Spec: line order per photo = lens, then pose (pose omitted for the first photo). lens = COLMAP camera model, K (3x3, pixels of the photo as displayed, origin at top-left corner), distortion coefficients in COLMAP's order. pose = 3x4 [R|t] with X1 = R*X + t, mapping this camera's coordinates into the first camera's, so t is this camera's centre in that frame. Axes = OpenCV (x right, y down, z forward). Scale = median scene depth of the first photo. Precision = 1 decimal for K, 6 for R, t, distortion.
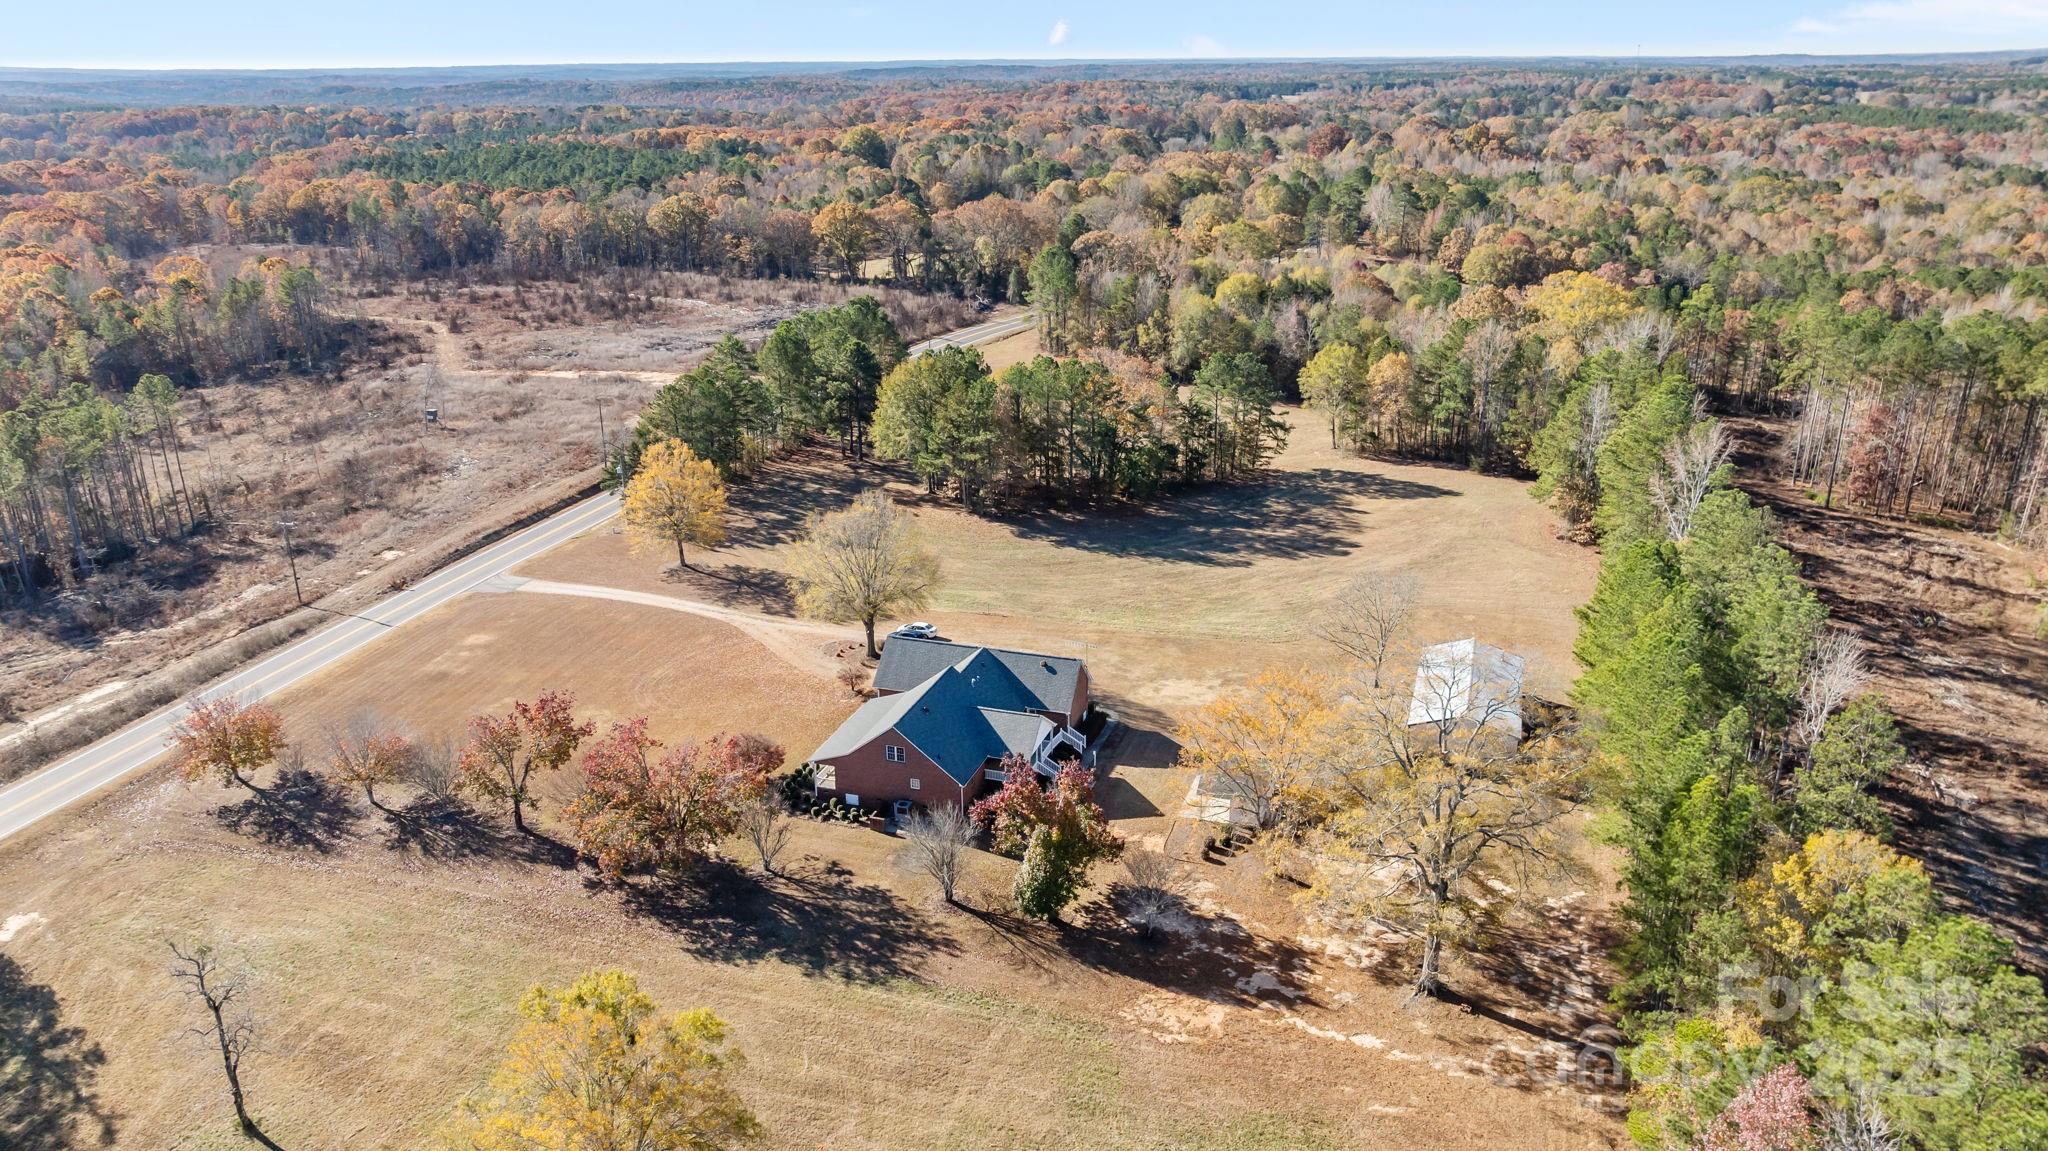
lens RADIAL K [[1451.7, 0, 1023.3], [0, 1451.7, 567.4], [0, 0, 1]] dist [-0.025534, 0.017336]
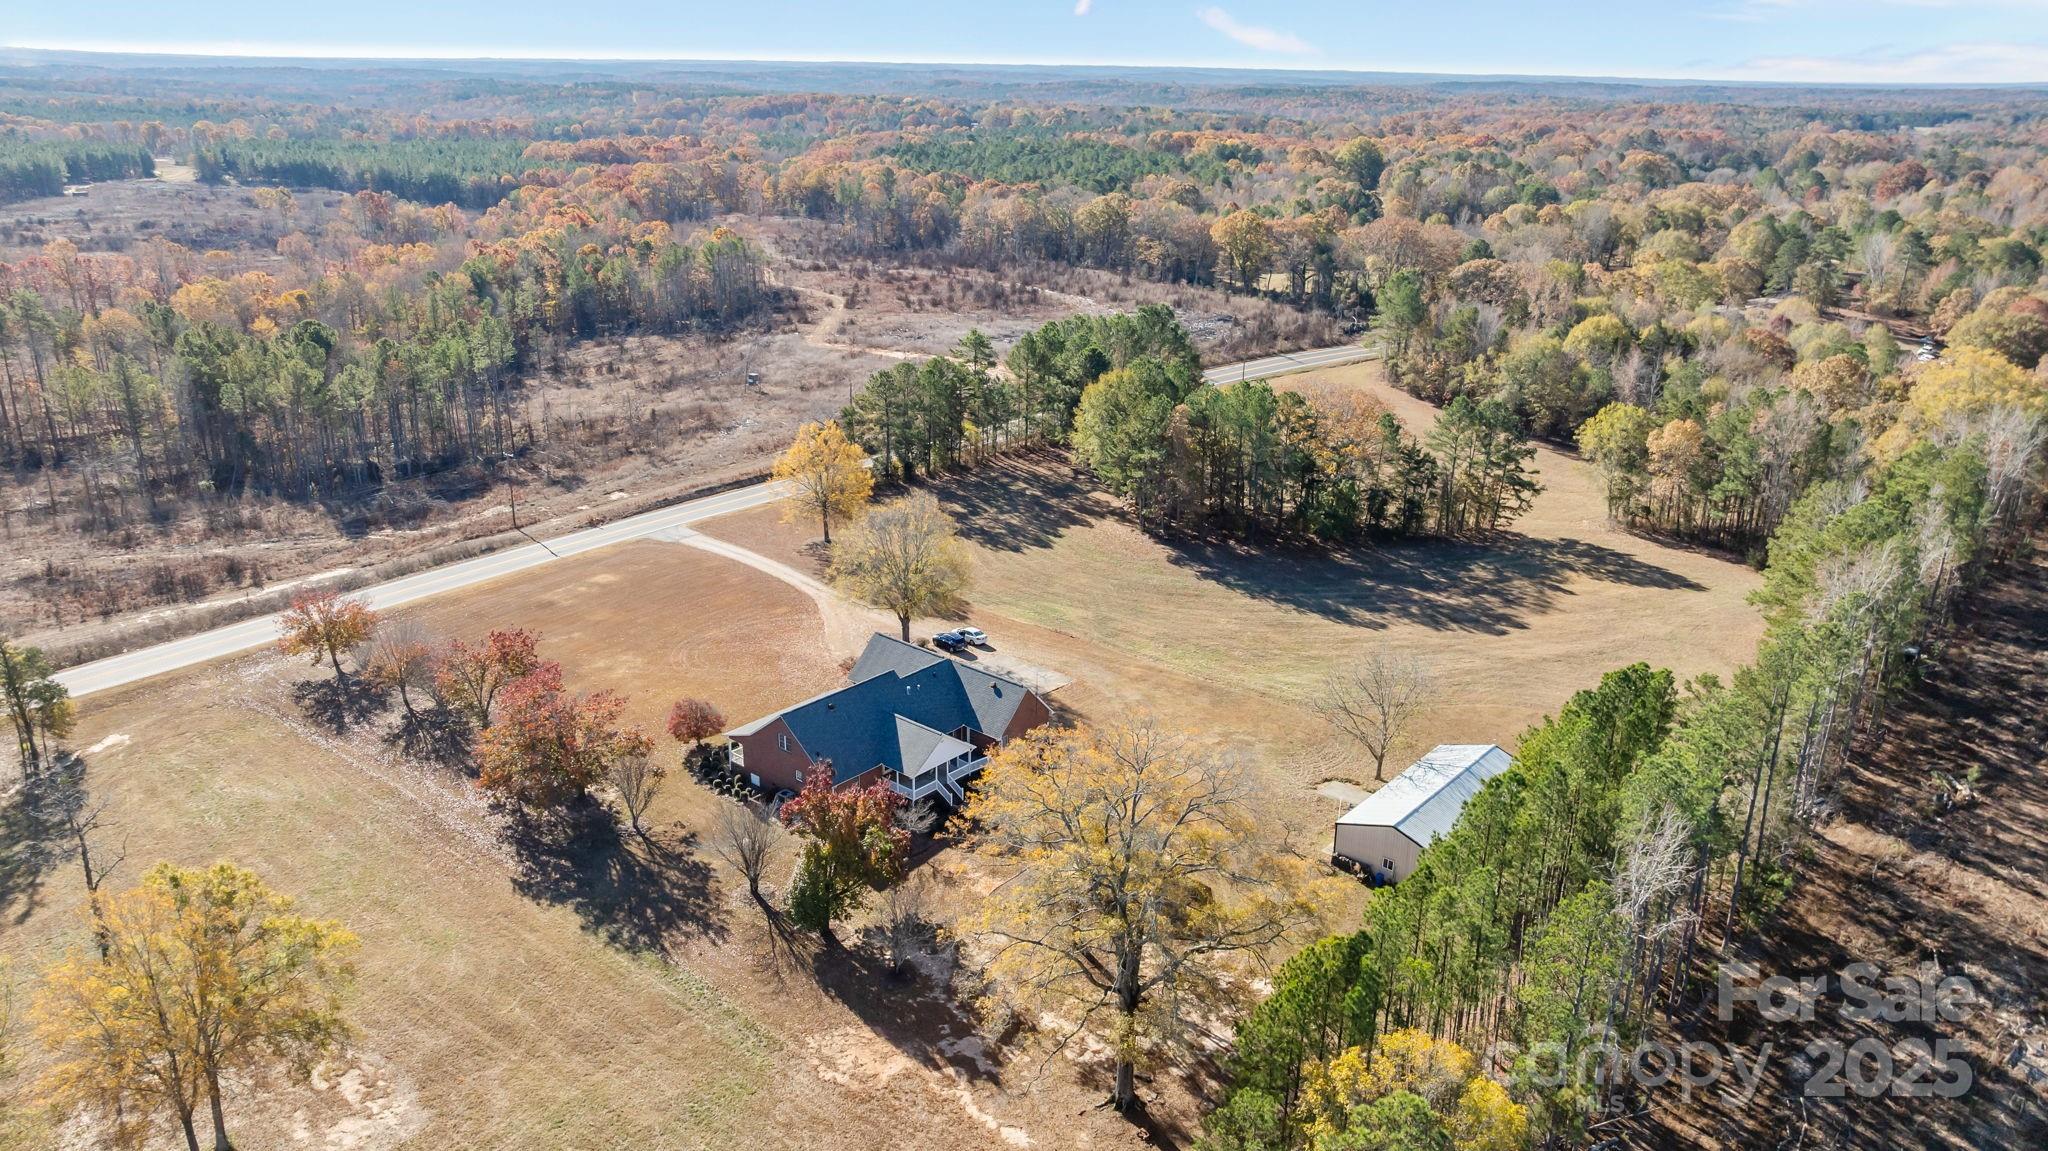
lens RADIAL K [[1451.7, 0, 1021.6], [0, 1451.7, 571.0], [0, 0, 1]] dist [-0.025534, 0.017336]
pose [[0.925568, 0.147444, -0.348690, 0.239287], [-0.148342, 0.988638, 0.024288, -0.023633], [0.348309, 0.029245, 0.936923, 0.061073]]
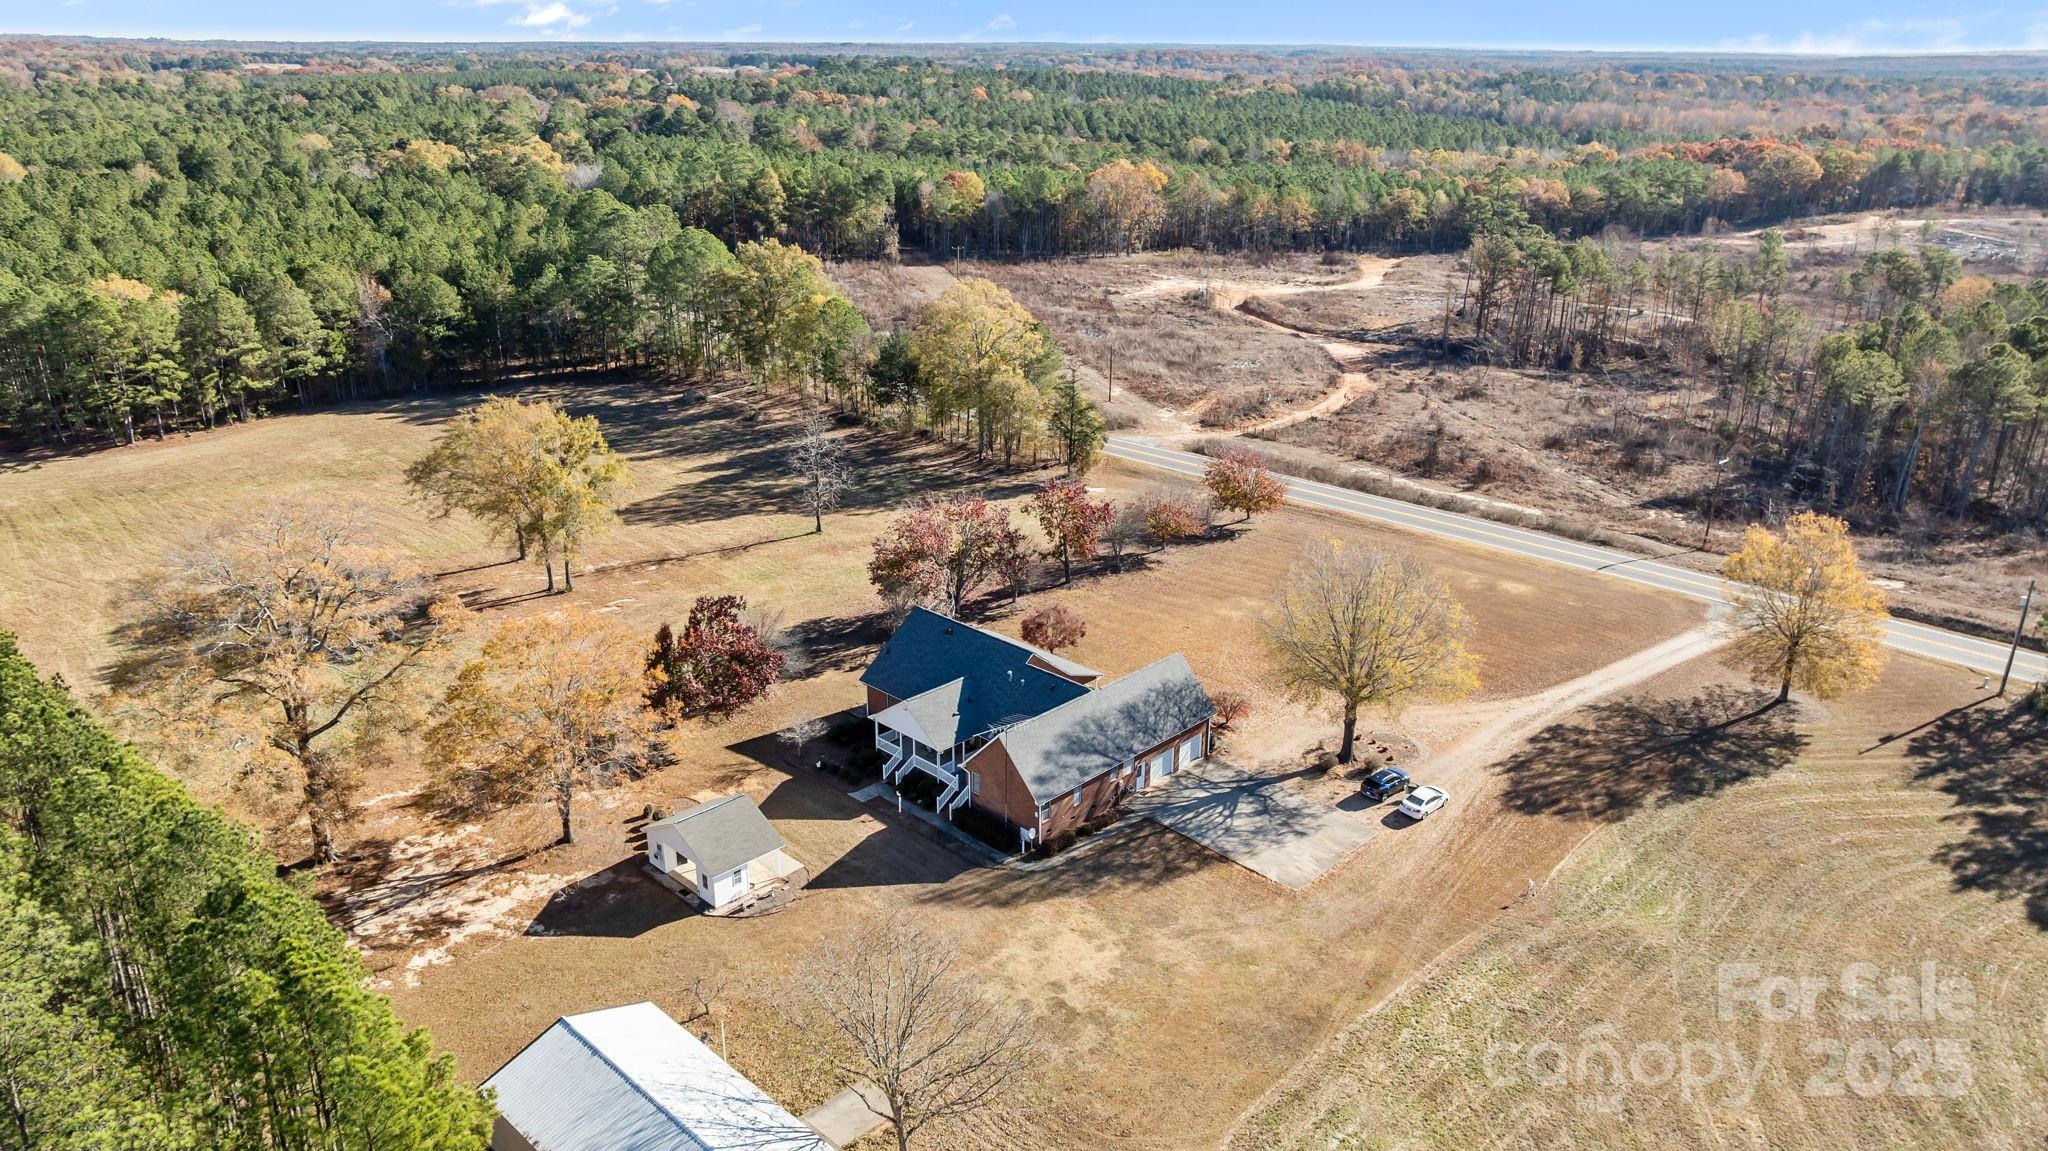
lens RADIAL K [[1451.7, 0, 1029.0], [0, 1451.7, 576.7], [0, 0, 1]] dist [-0.025534, 0.017336]
pose [[-0.432651, 0.322952, -0.841733, 0.410076], [-0.303732, 0.826848, 0.473359, -0.232554], [0.848858, 0.460460, -0.259645, 0.772219]]
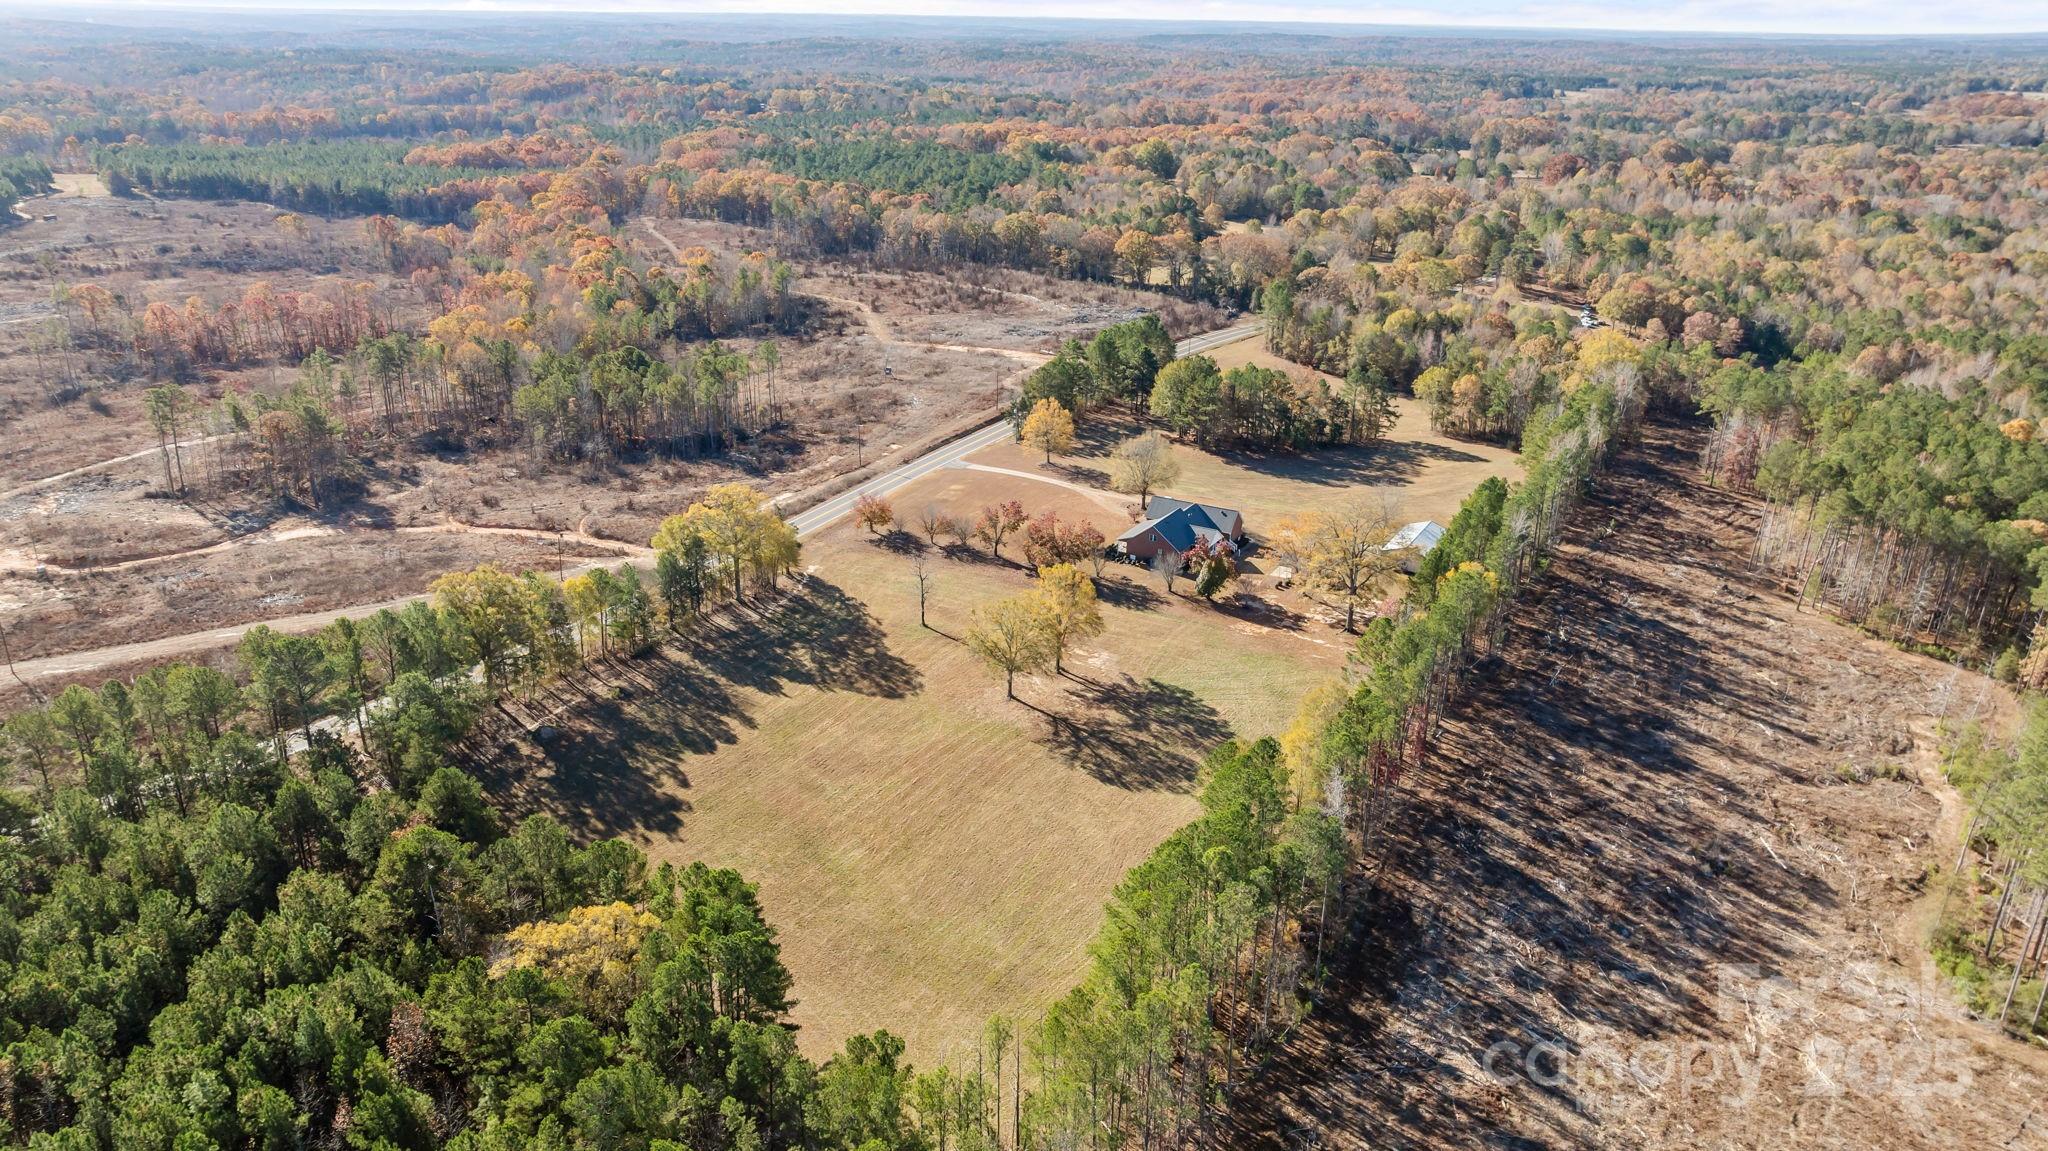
lens RADIAL K [[1451.7, 0, 1015.5], [0, 1451.7, 584.2], [0, 0, 1]] dist [-0.025534, 0.017336]
pose [[0.980588, 0.093643, -0.172273, 0.065113], [-0.087024, 0.995162, 0.045600, 0.068571], [0.175709, -0.029723, 0.983993, -0.835494]]
